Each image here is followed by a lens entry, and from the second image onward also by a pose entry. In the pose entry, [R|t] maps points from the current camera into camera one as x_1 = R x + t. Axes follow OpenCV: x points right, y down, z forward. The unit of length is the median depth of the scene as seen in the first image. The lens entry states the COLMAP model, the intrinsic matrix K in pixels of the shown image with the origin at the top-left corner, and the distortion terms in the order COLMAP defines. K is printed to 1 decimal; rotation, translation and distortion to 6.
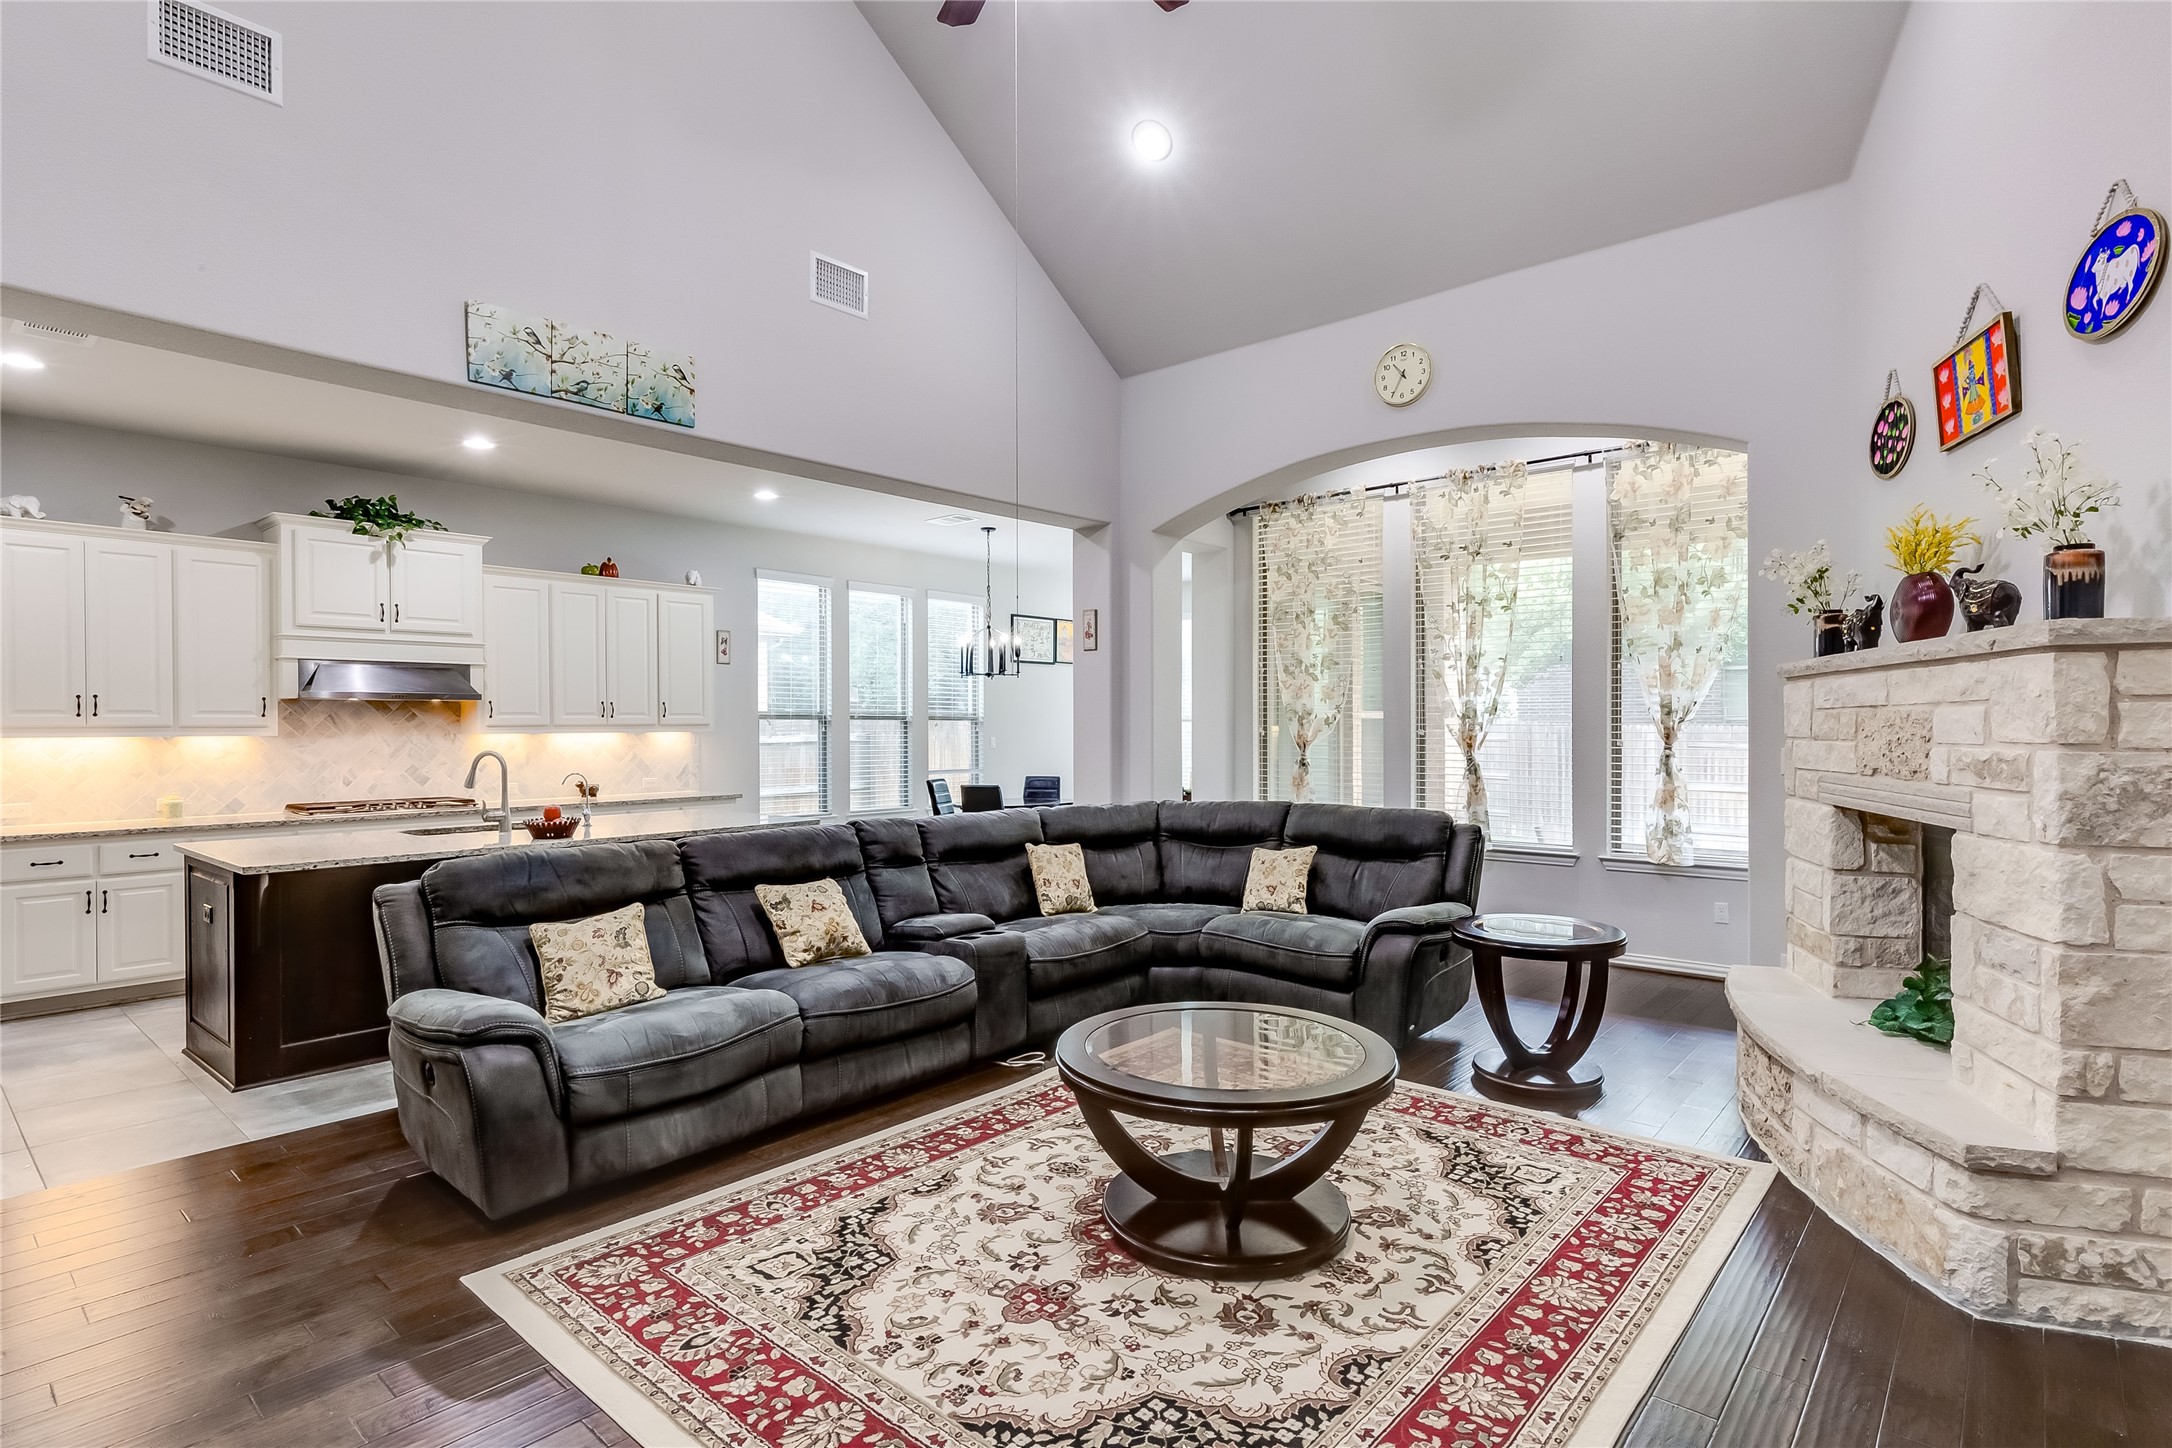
lens RADIAL K [[1072.8, 0, 1089.2], [0, 1072.8, 727.3], [0, 0, 1]] dist [-0.003026, -0.000538]
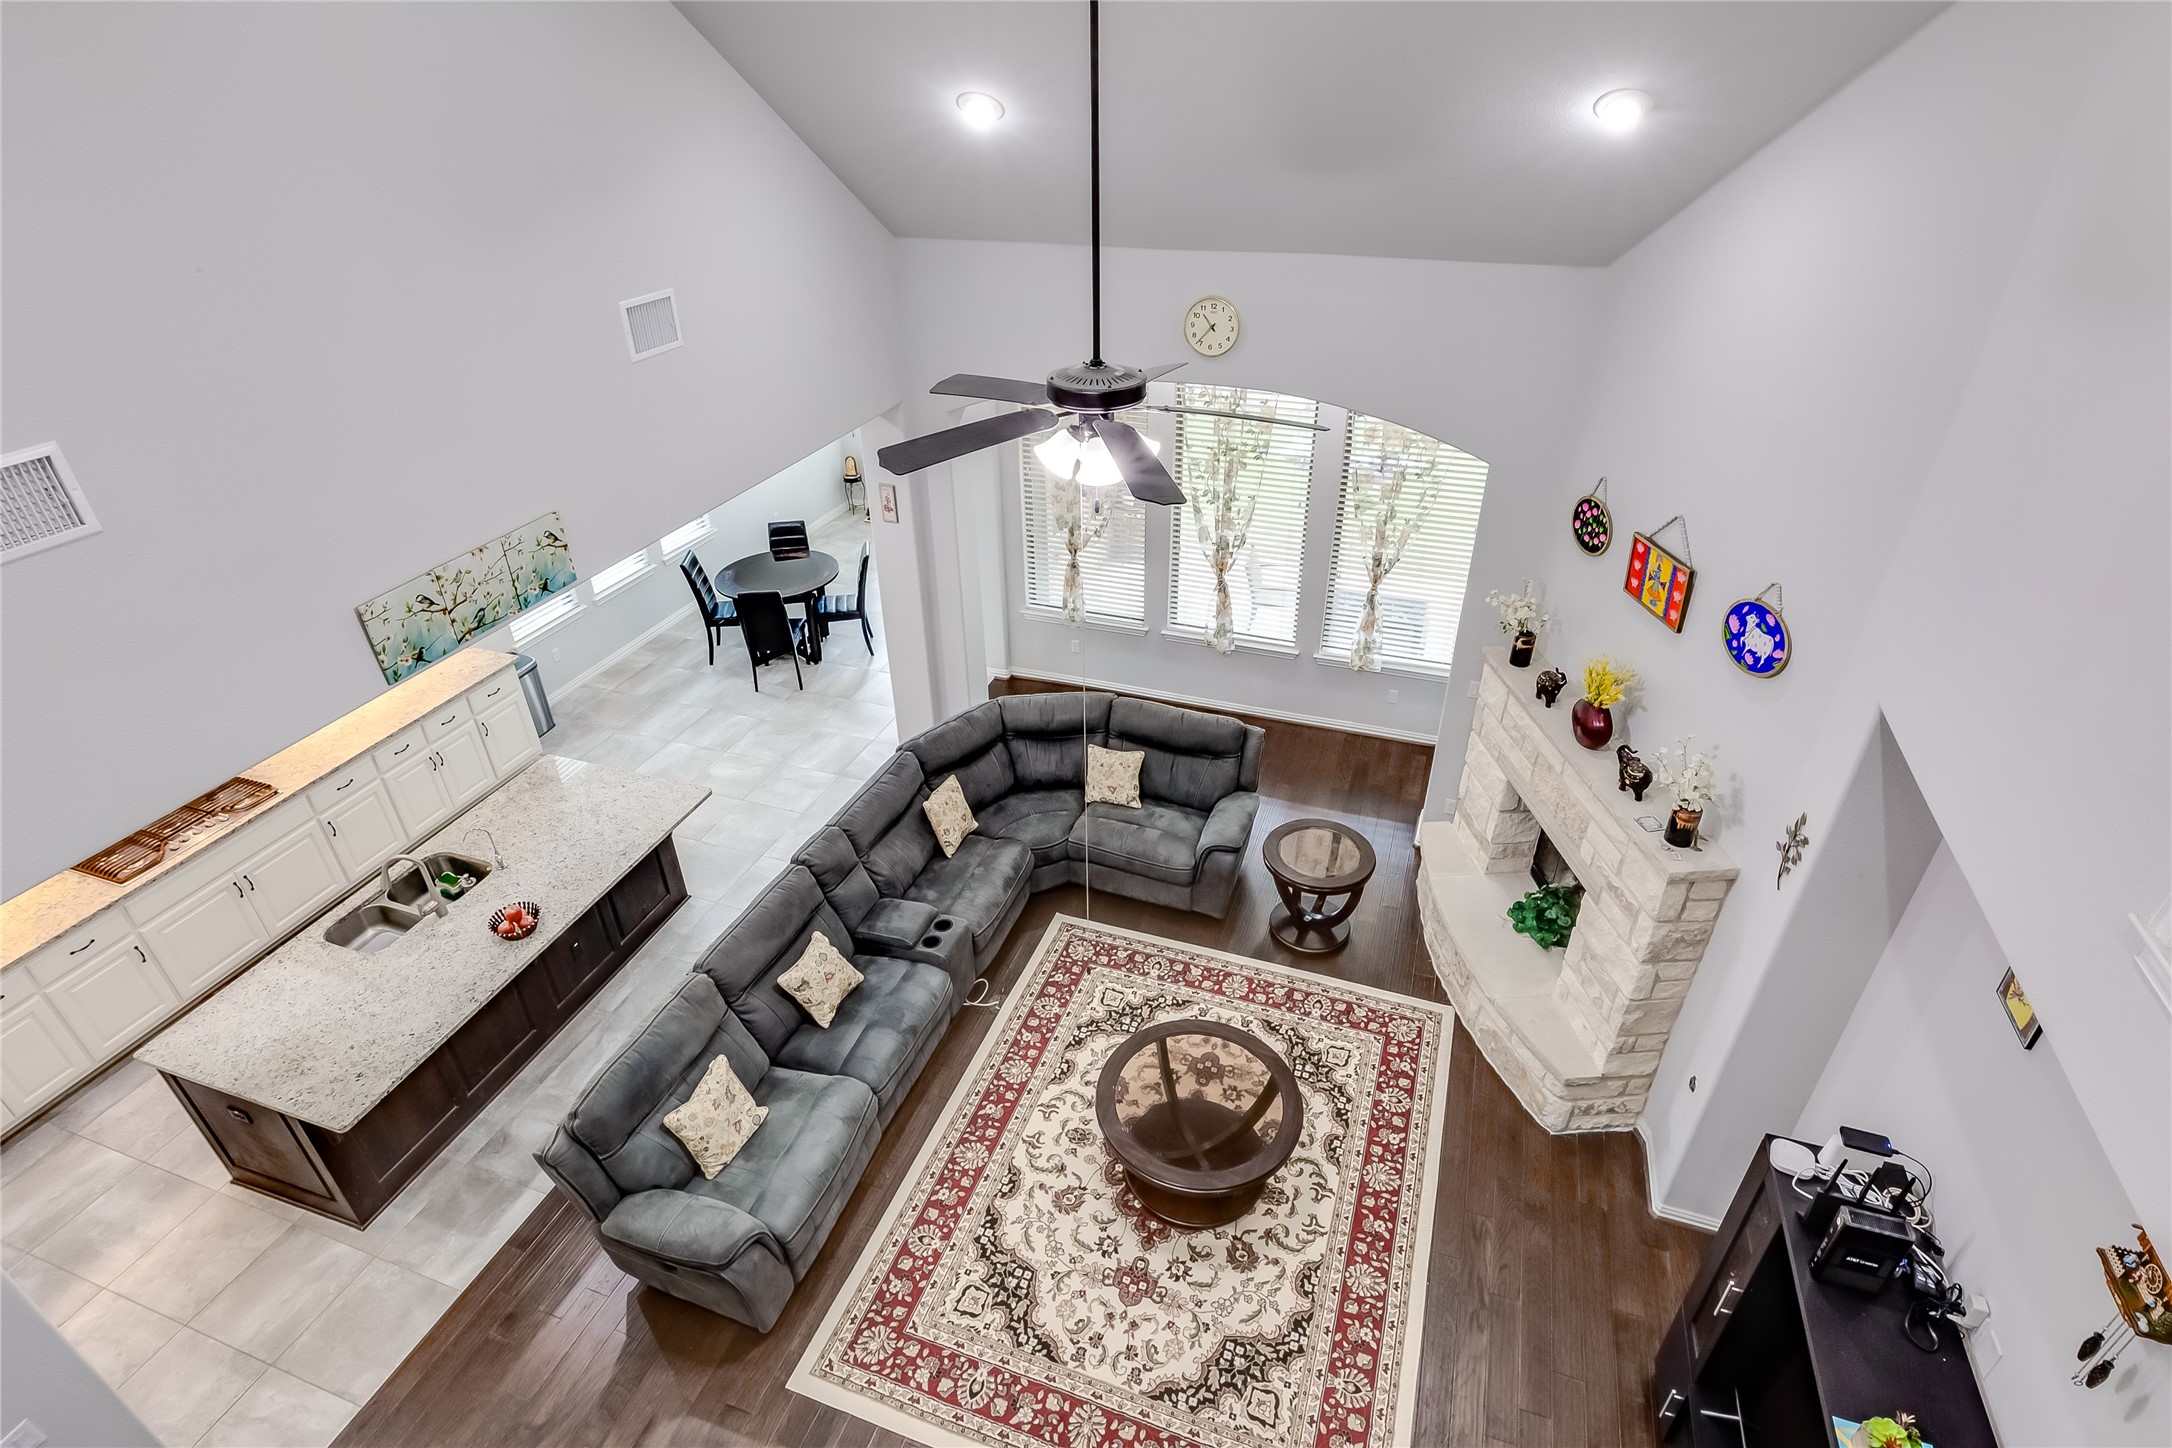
lens RADIAL K [[1072.8, 0, 1083.9], [0, 1072.8, 721.1], [0, 0, 1]] dist [-0.003026, -0.000538]
pose [[0.931202, -0.199525, 0.305045, -0.449532], [0.011678, 0.852781, 0.522139, -1.117314], [-0.364316, -0.482654, 0.796441, 0.049504]]
